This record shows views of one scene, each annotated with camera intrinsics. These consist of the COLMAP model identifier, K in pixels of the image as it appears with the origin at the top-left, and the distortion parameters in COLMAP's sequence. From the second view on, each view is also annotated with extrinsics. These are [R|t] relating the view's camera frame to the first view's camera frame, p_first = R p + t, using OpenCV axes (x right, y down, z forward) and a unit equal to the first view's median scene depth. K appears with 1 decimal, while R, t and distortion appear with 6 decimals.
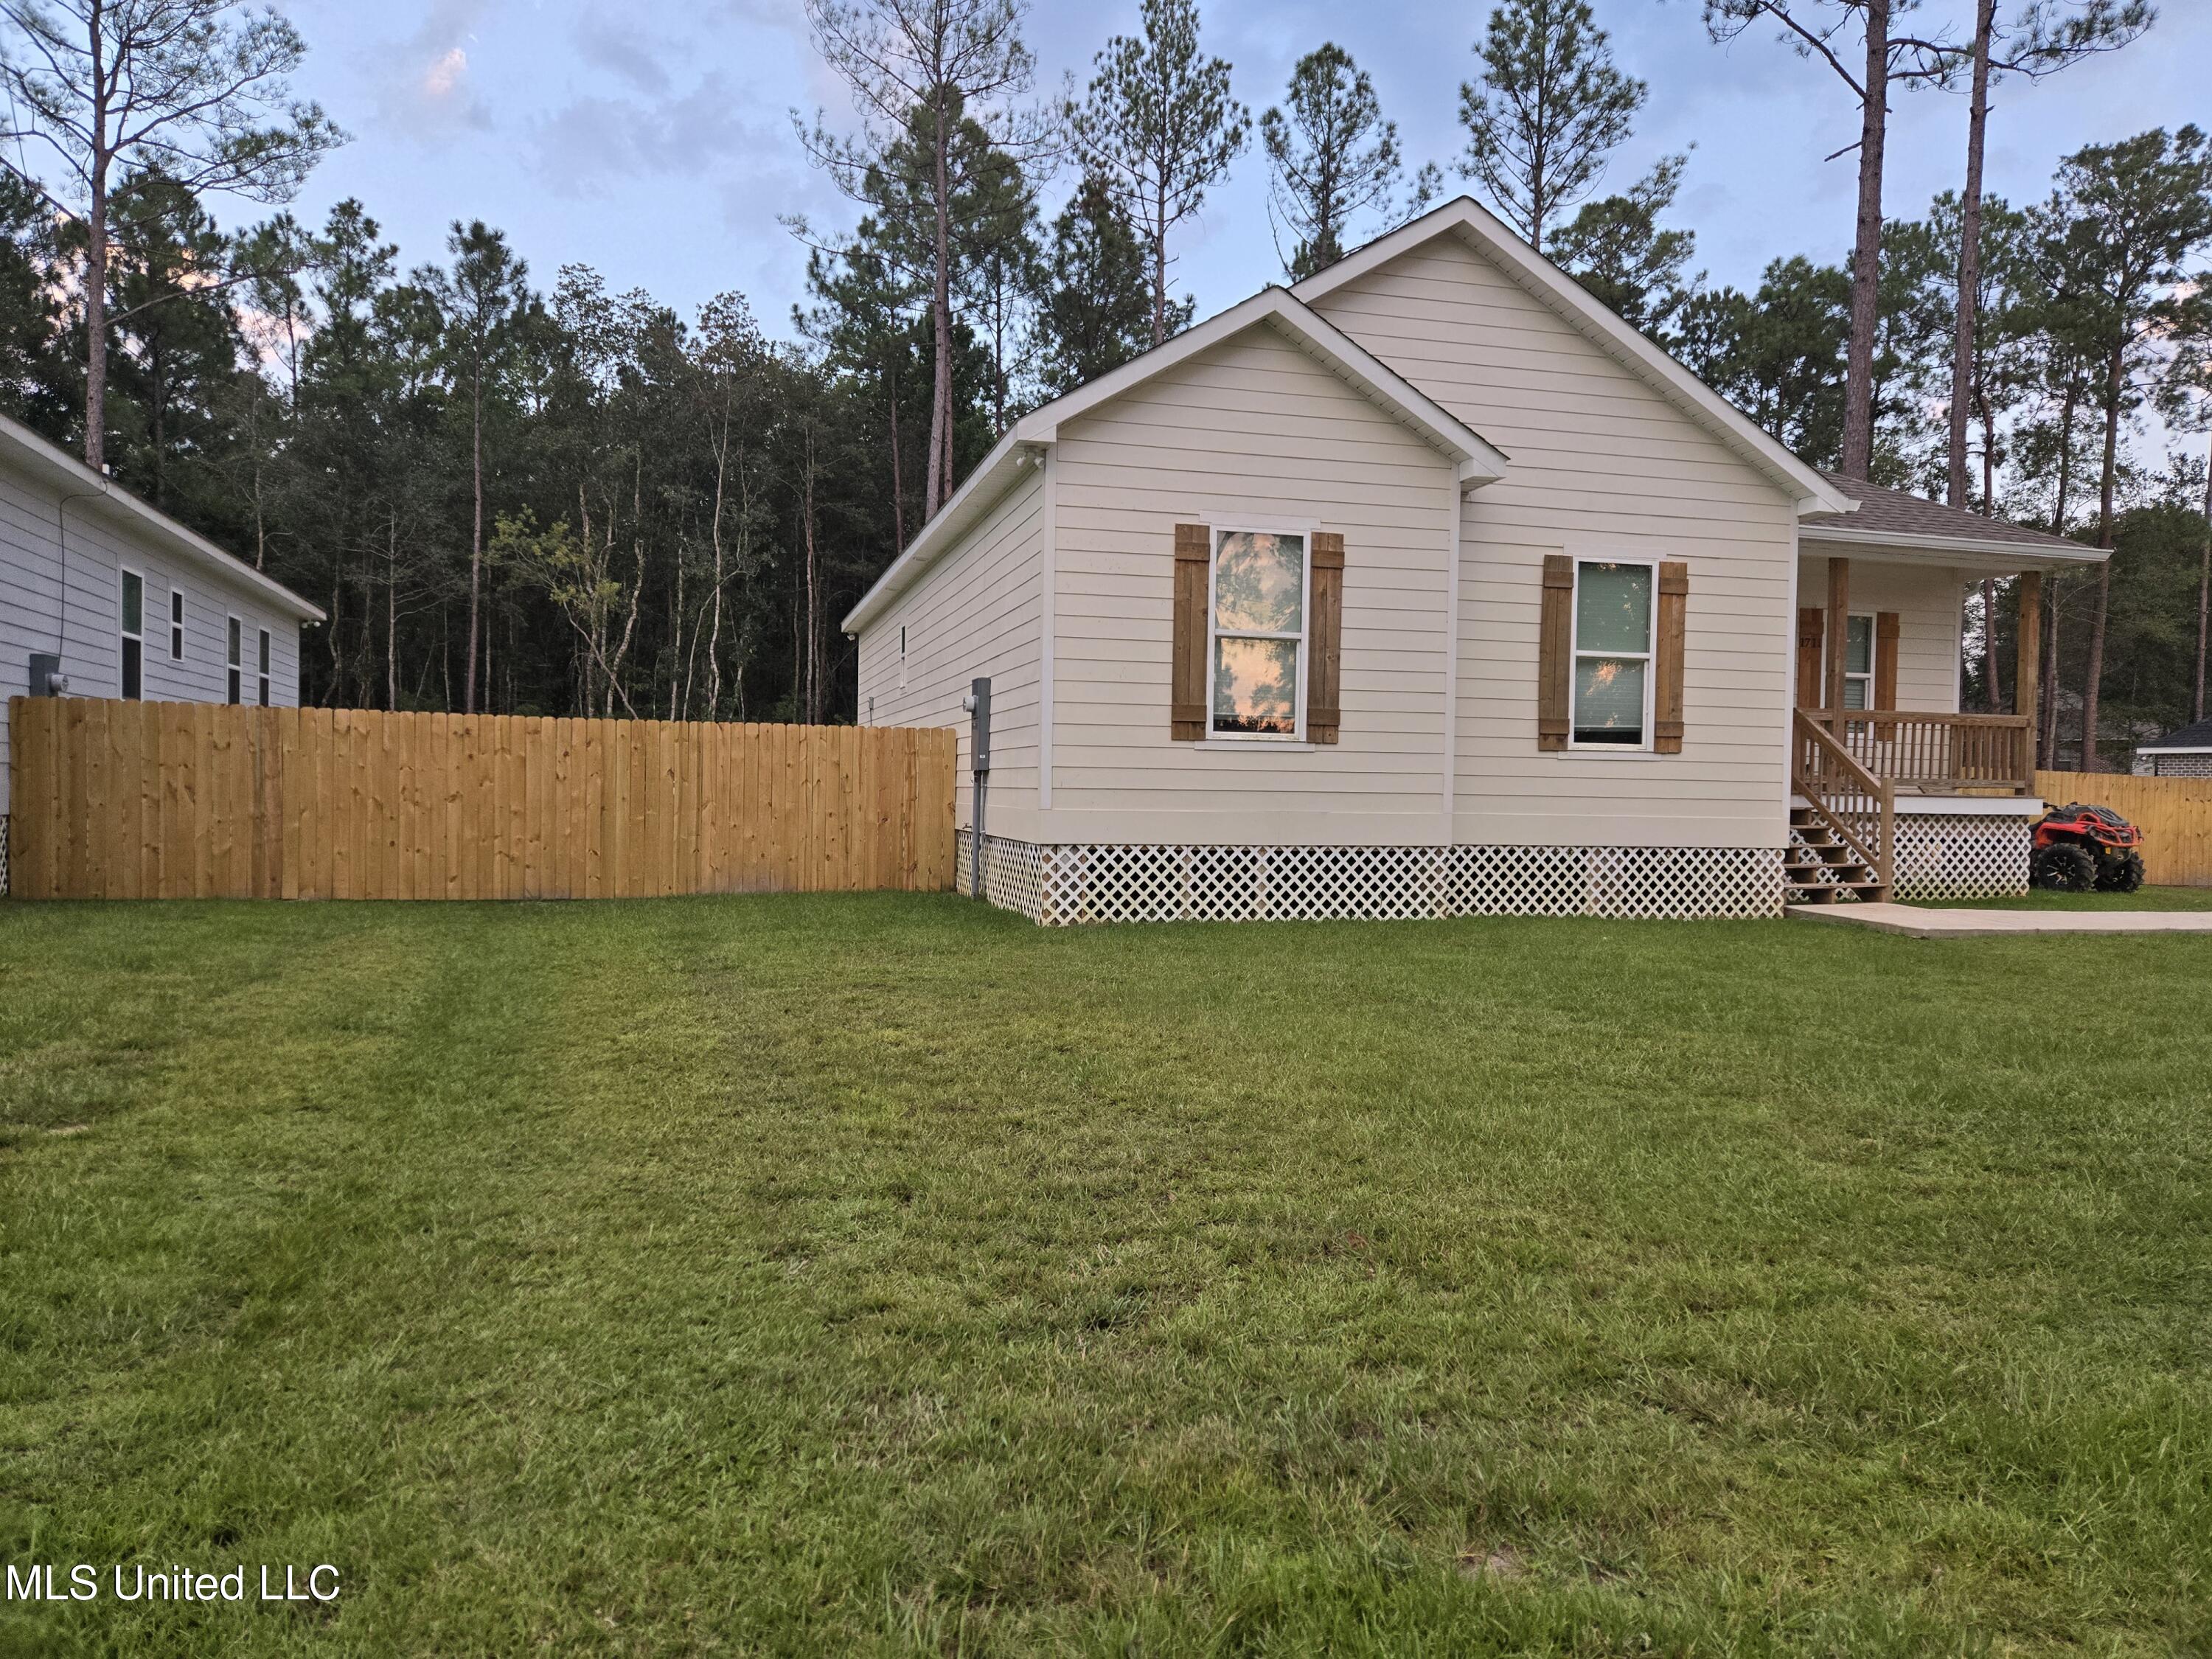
lens RADIAL K [[1473.4, 0, 1105.3], [0, 1473.4, 819.3], [0, 0, 1]] dist [0.082410, -0.062608]
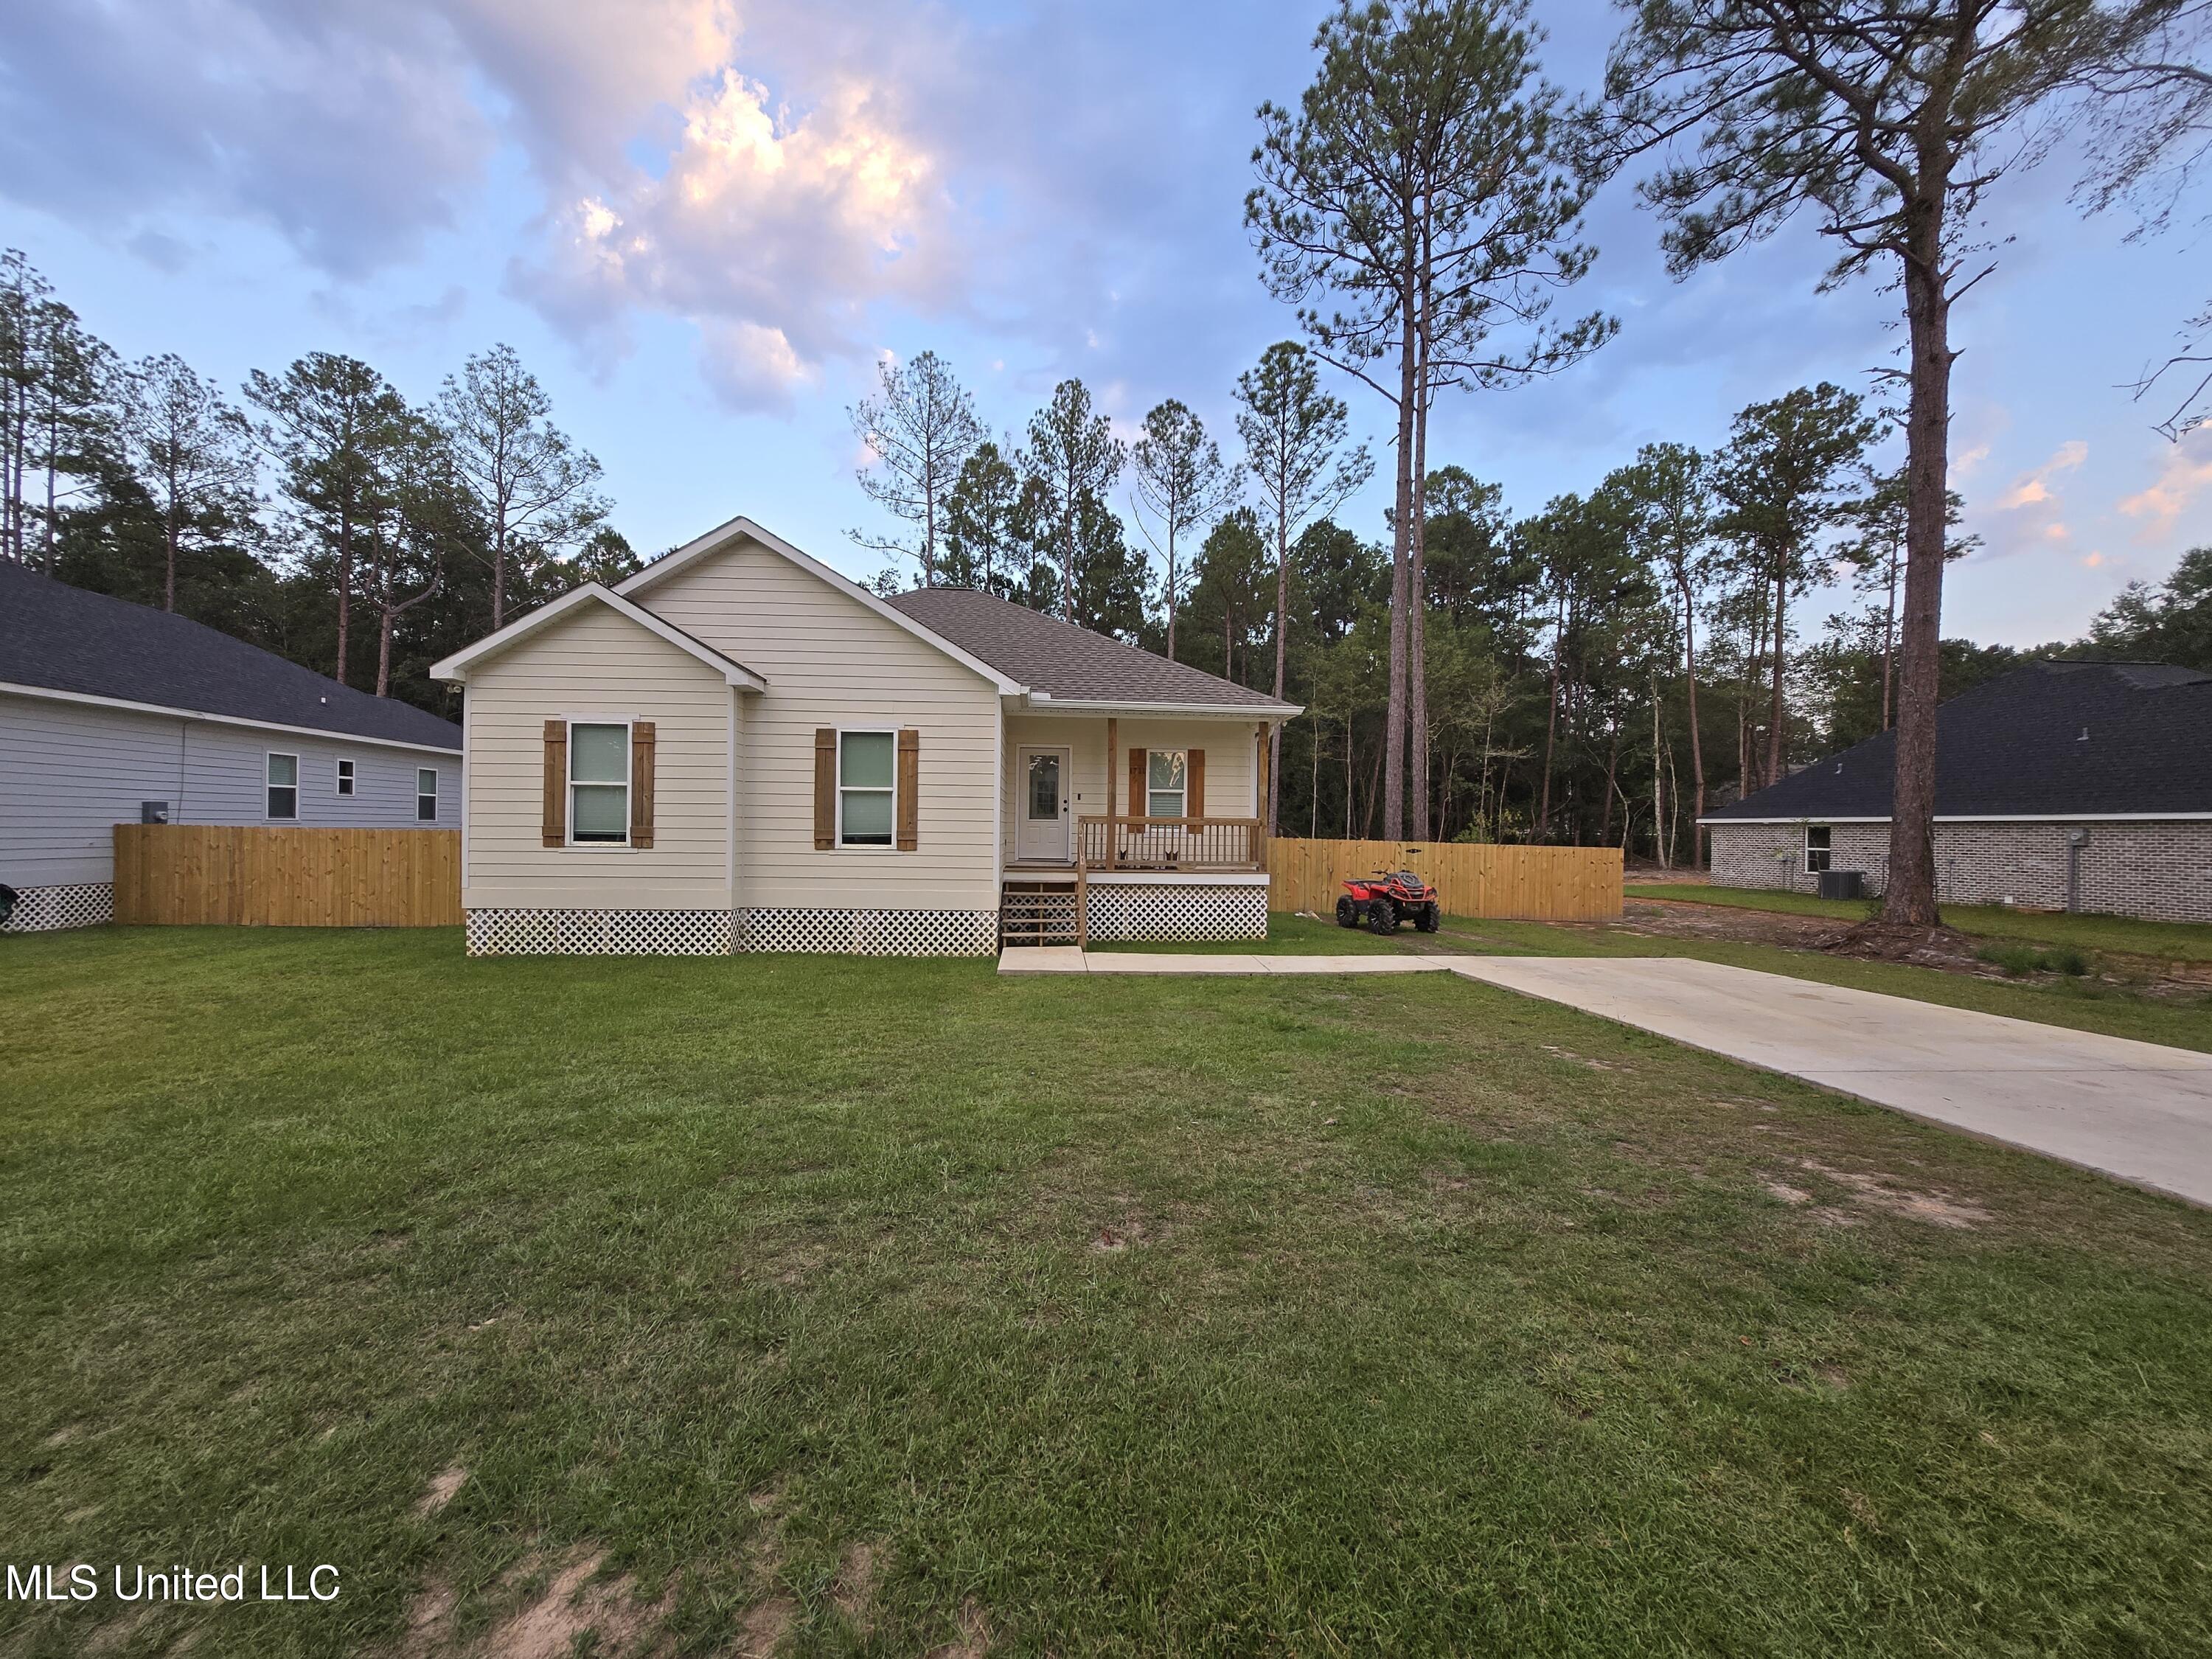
lens RADIAL K [[864.8, 0, 1089.4], [0, 864.8, 829.2], [0, 0, 1]] dist [0.009691, -0.001326]
pose [[0.974194, -0.005244, -0.225651, 0.783855], [-0.000400, 0.999688, -0.024958, -0.044379], [0.225712, 0.024405, 0.973888, 0.150228]]
